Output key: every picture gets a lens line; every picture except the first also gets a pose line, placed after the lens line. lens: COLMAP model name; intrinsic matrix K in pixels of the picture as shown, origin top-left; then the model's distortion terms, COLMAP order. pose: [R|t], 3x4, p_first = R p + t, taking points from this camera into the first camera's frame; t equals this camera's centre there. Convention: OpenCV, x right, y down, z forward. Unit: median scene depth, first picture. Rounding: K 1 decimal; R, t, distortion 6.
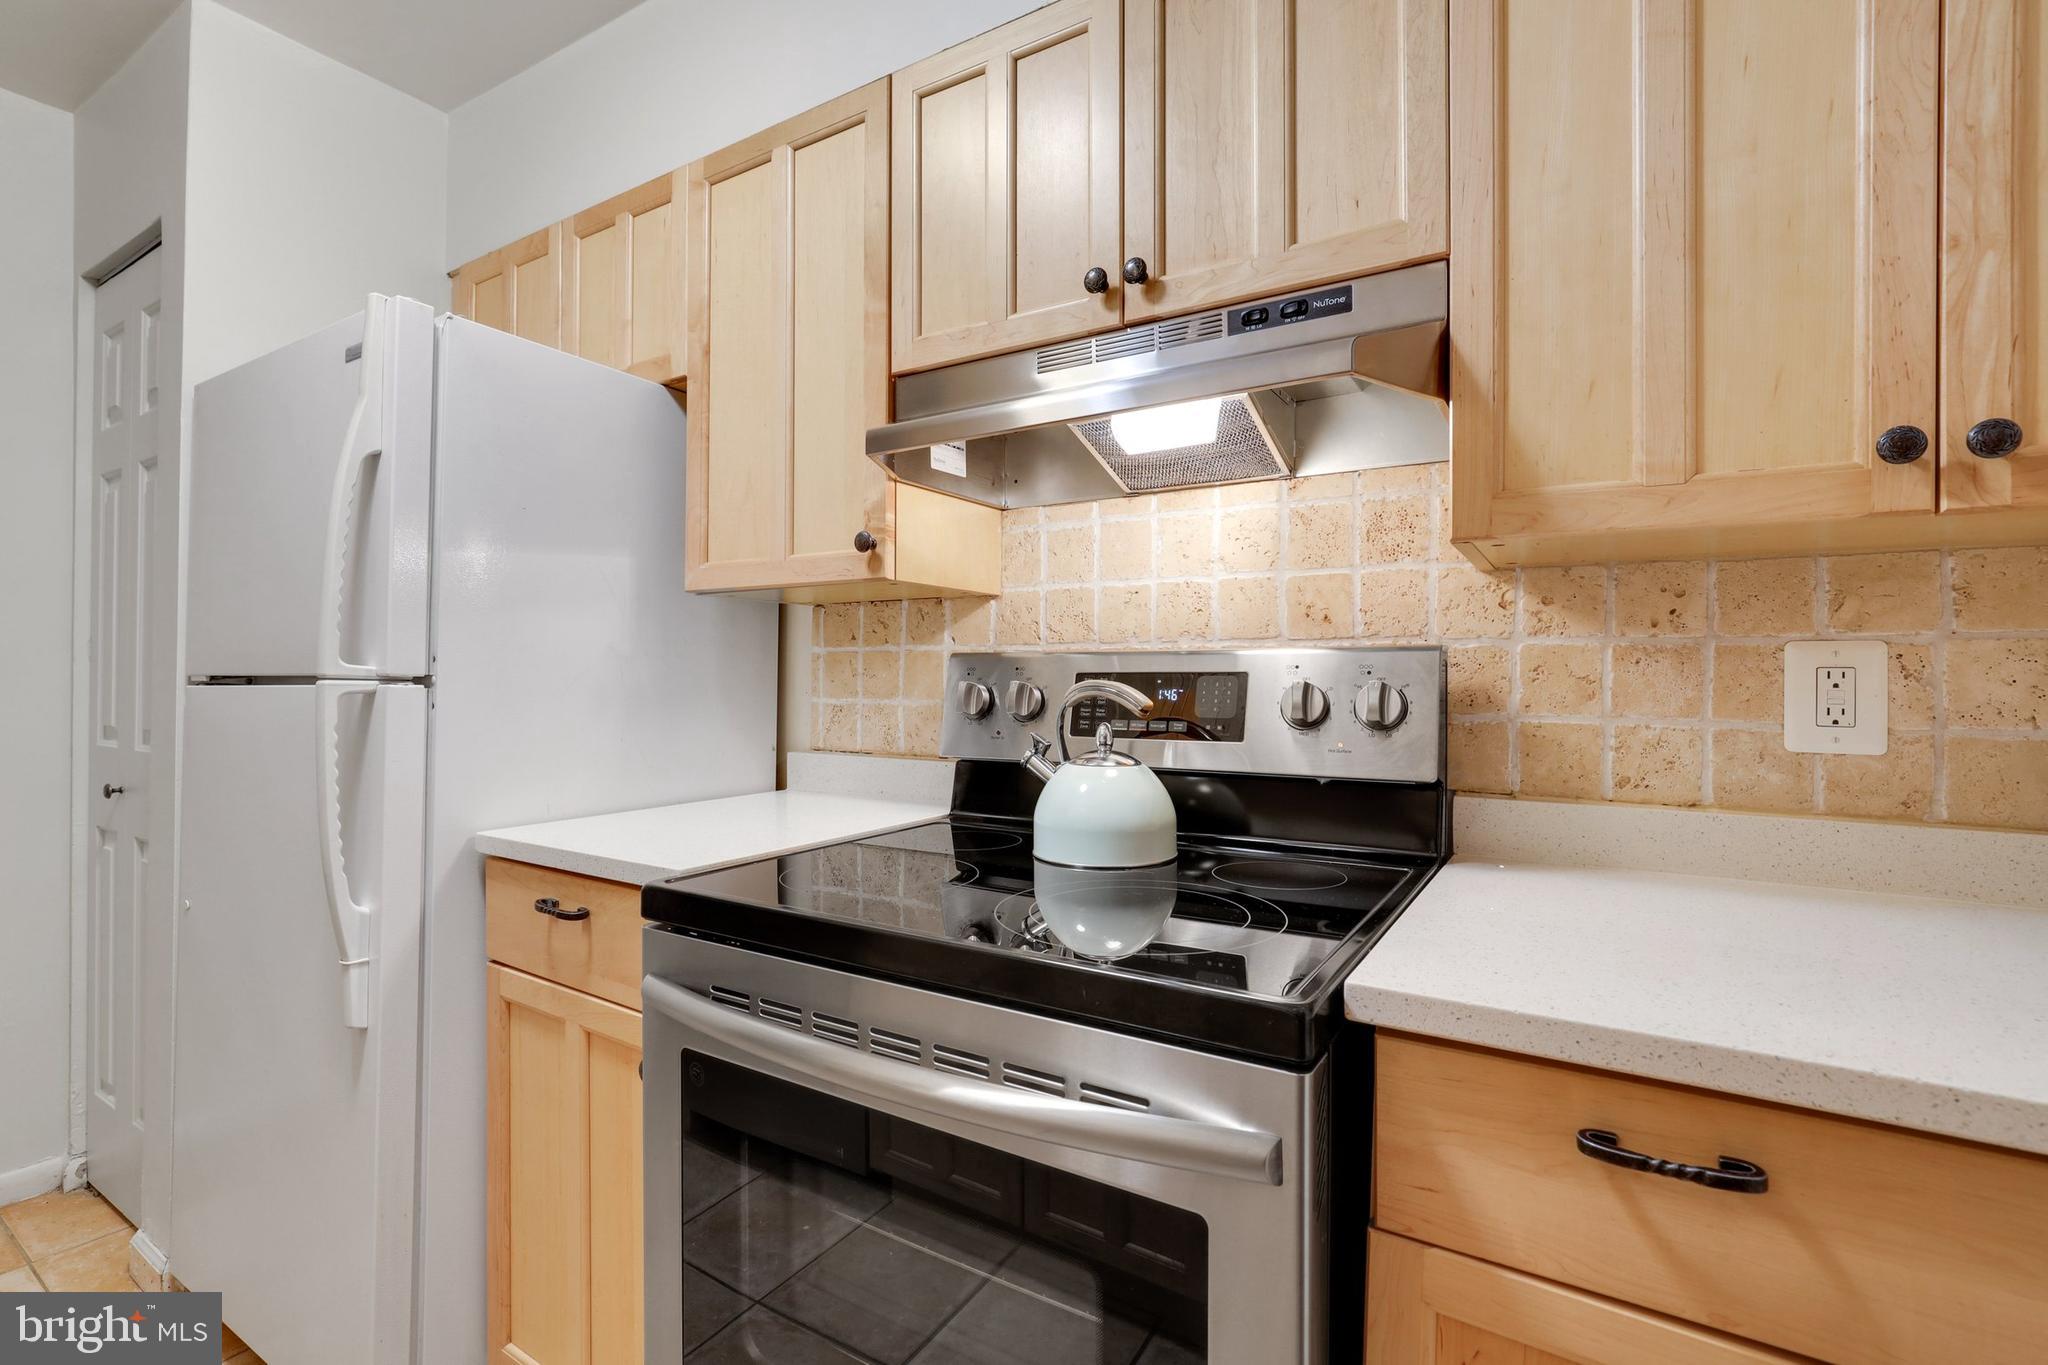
lens RADIAL K [[925.9, 0, 1003.8], [0, 925.9, 678.3], [0, 0, 1]] dist [-0.016104, 0.004830]
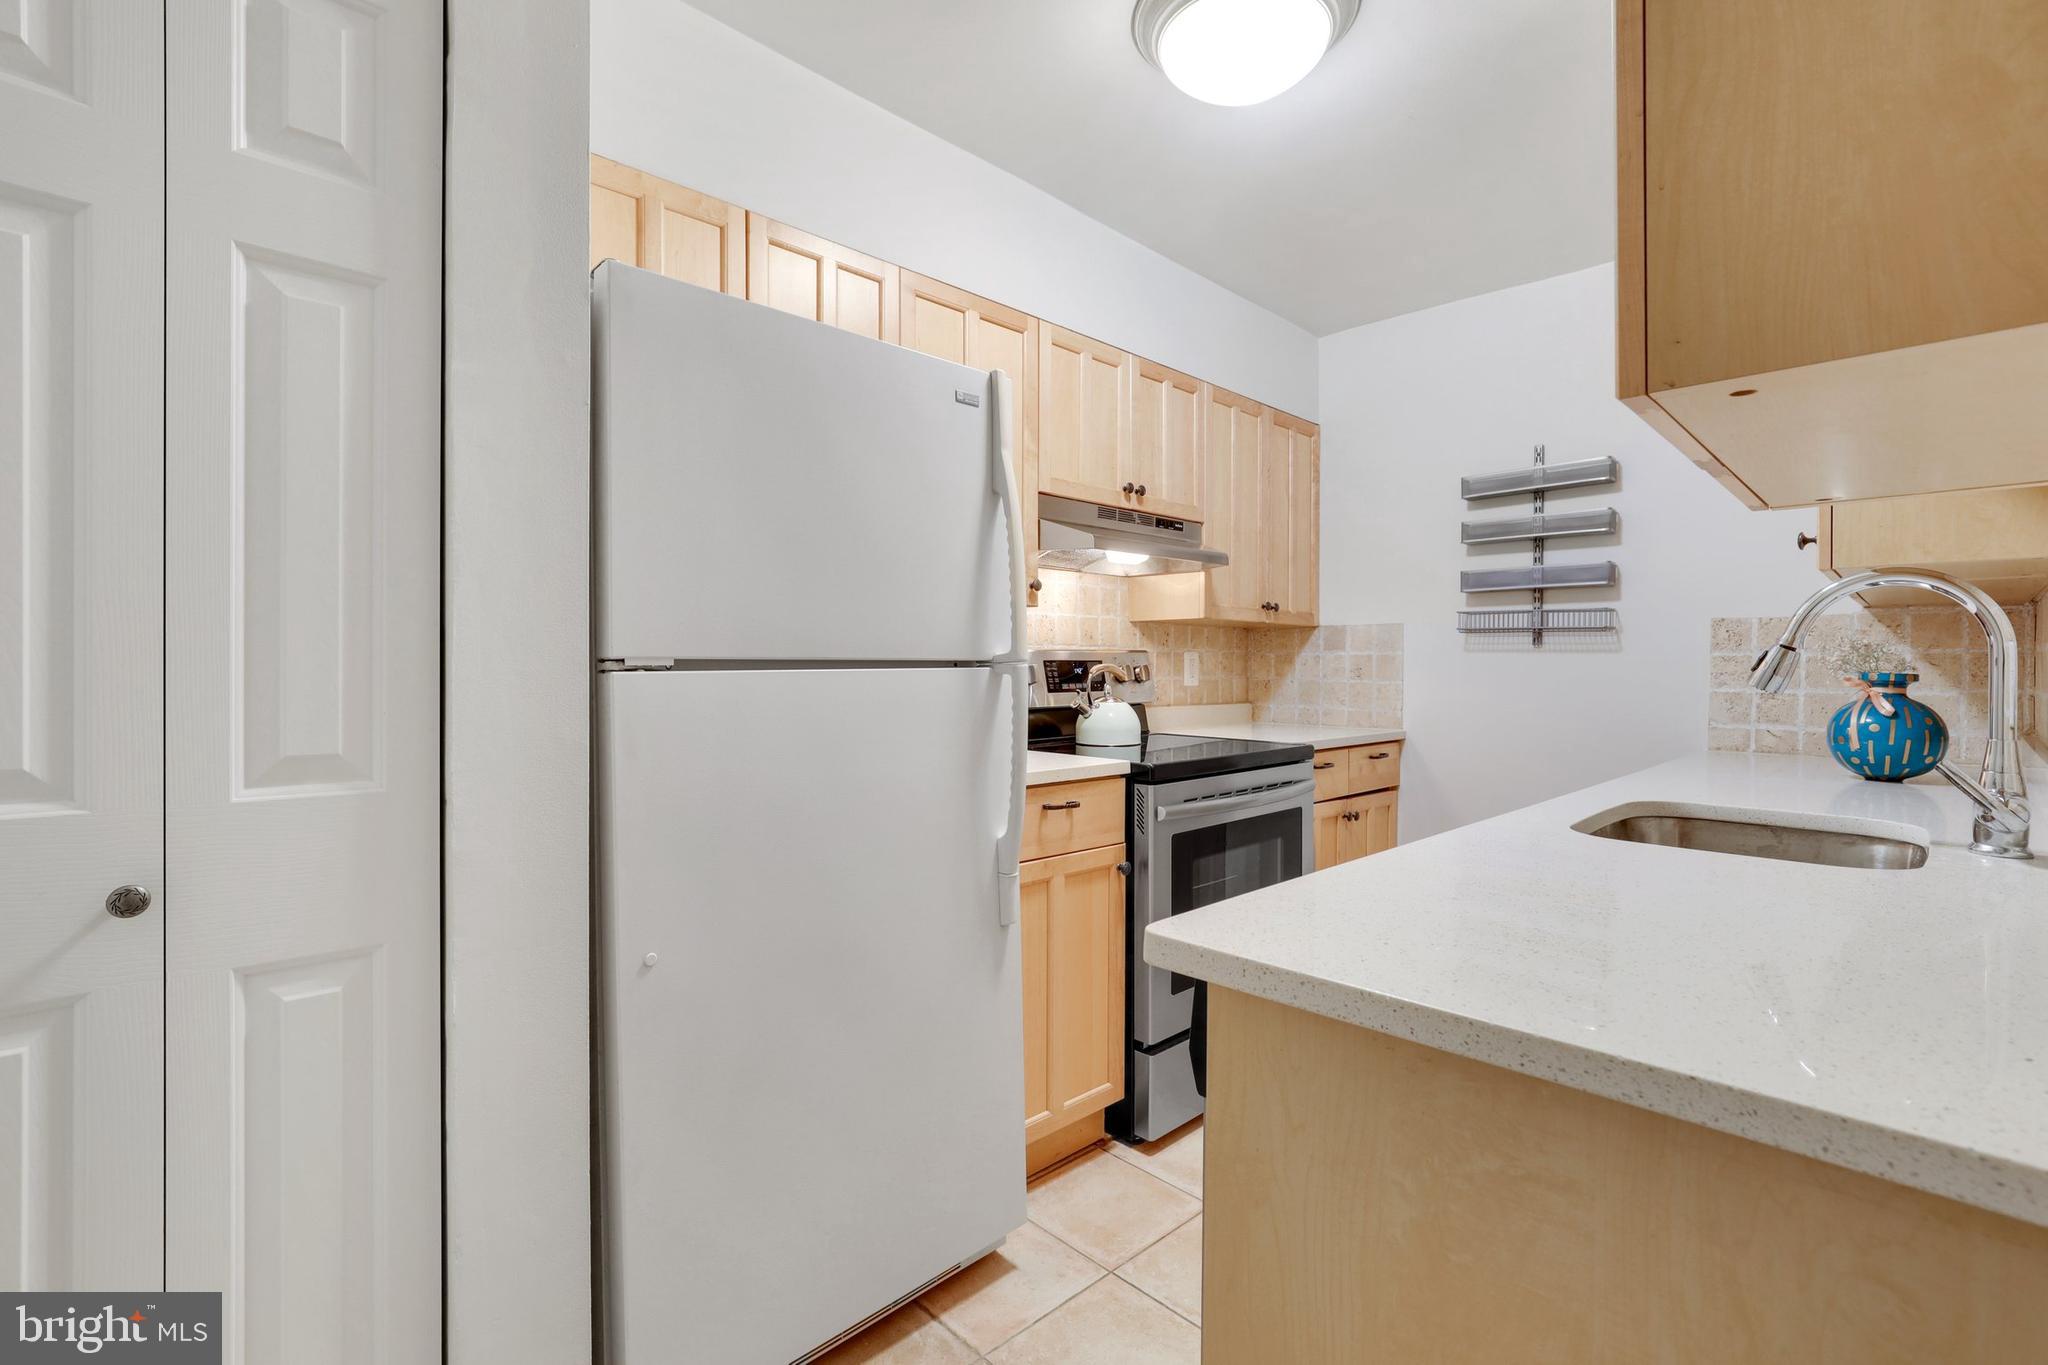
lens RADIAL K [[925.9, 0, 1018.6], [0, 925.9, 672.1], [0, 0, 1]] dist [-0.016104, 0.004830]
pose [[0.234220, -0.007934, 0.972151, -1.967882], [0.002939, 0.999968, 0.007453, 0.004836], [-0.972179, 0.001112, 0.234236, 0.659402]]
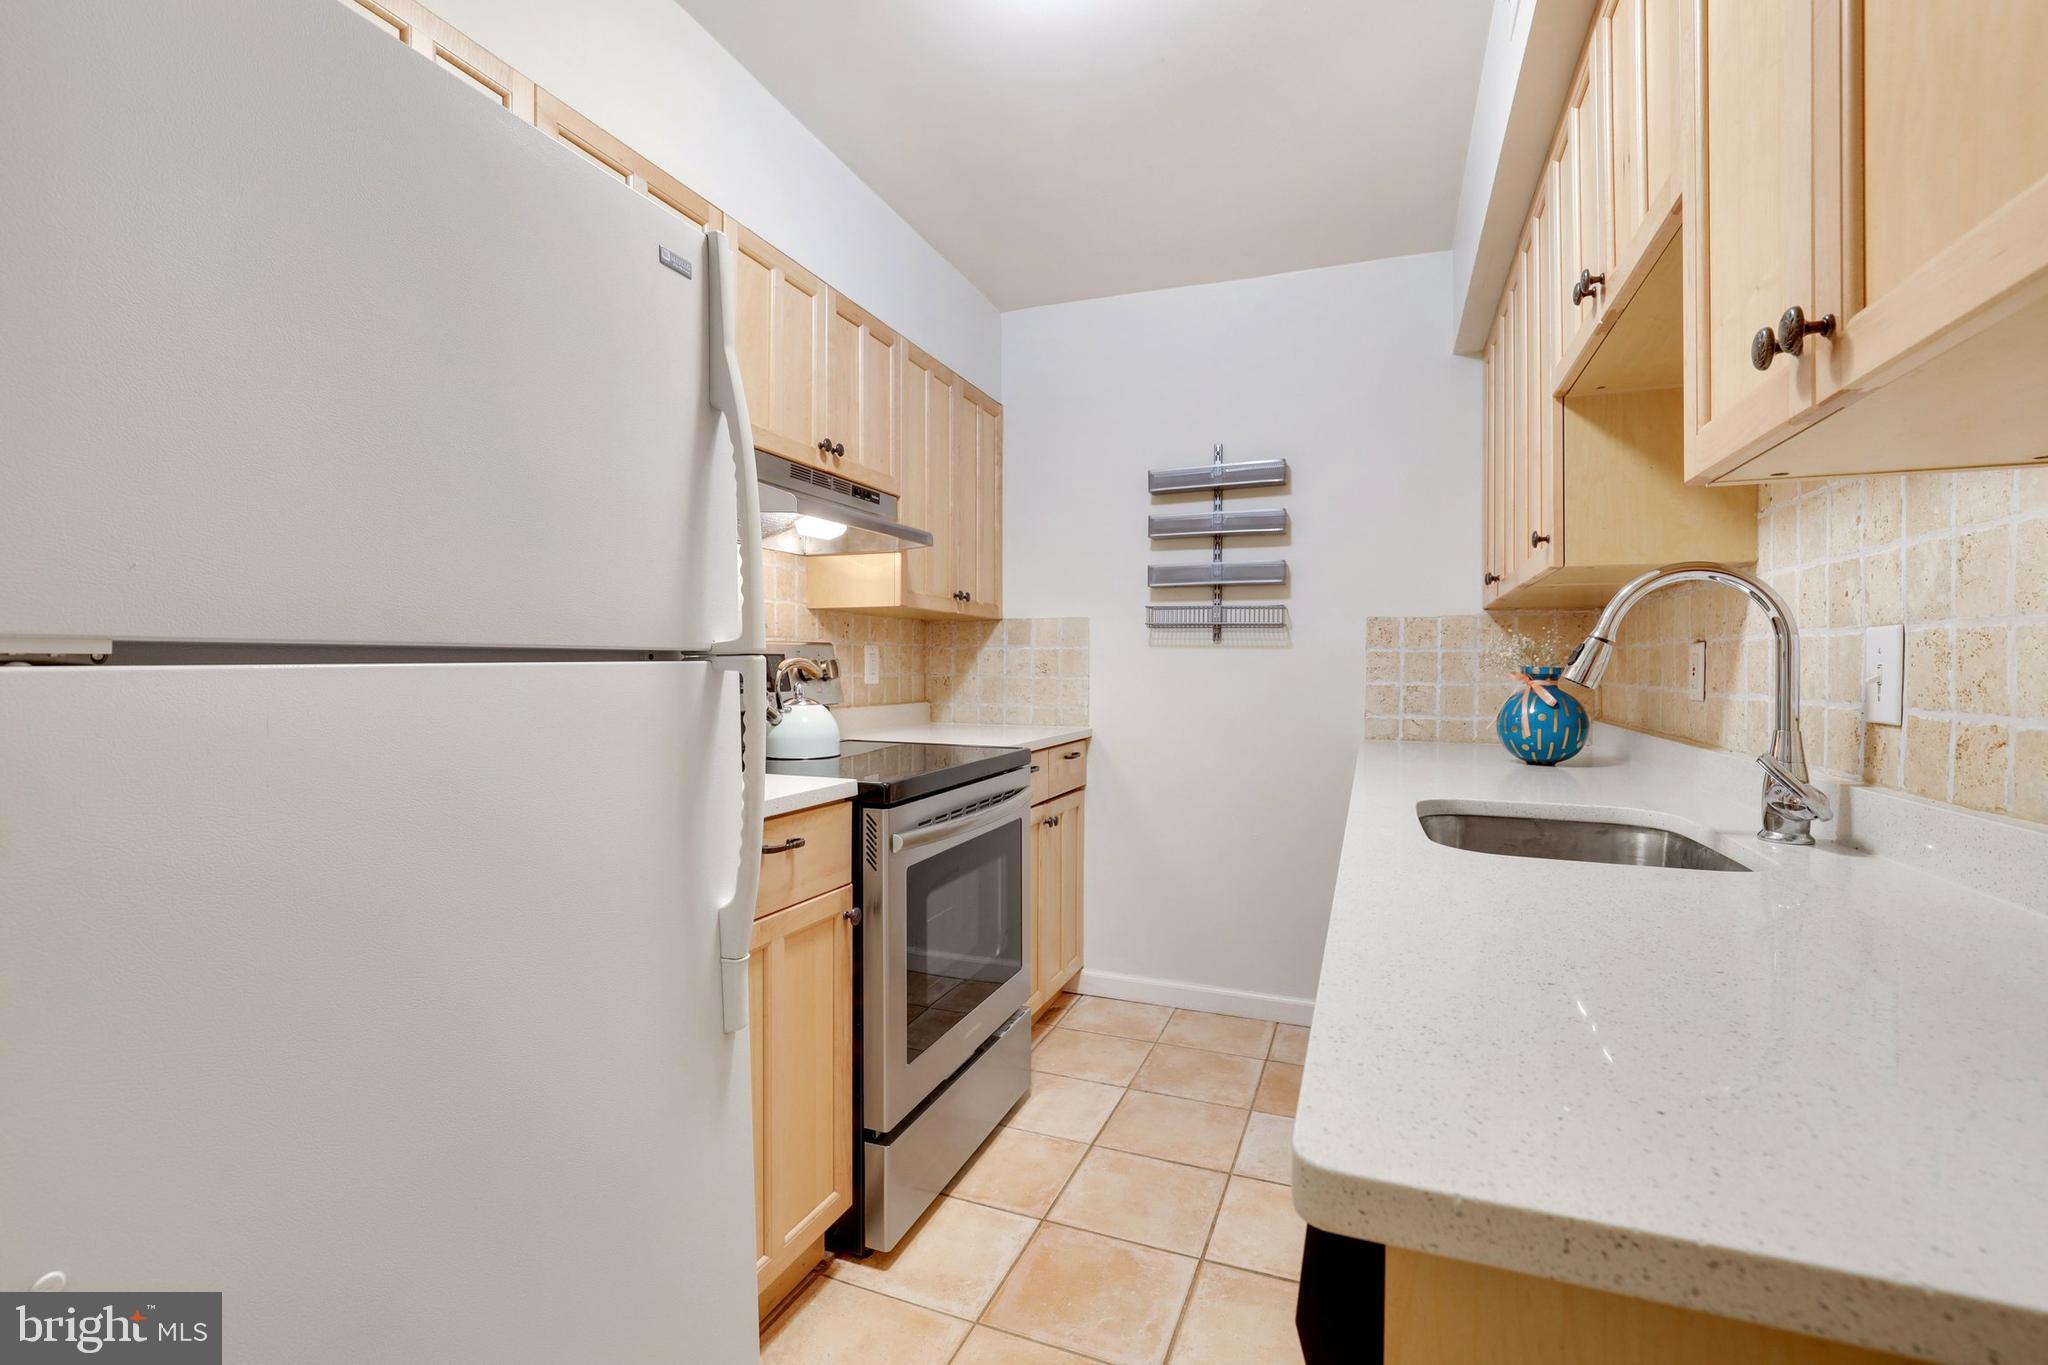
lens RADIAL K [[925.9, 0, 1012.6], [0, 925.9, 668.2], [0, 0, 1]] dist [-0.016104, 0.004830]
pose [[-0.183781, -0.007241, 0.982941, -1.644035], [0.001978, 0.999968, 0.007736, 0.008482], [-0.982965, 0.003366, -0.183760, 0.878708]]
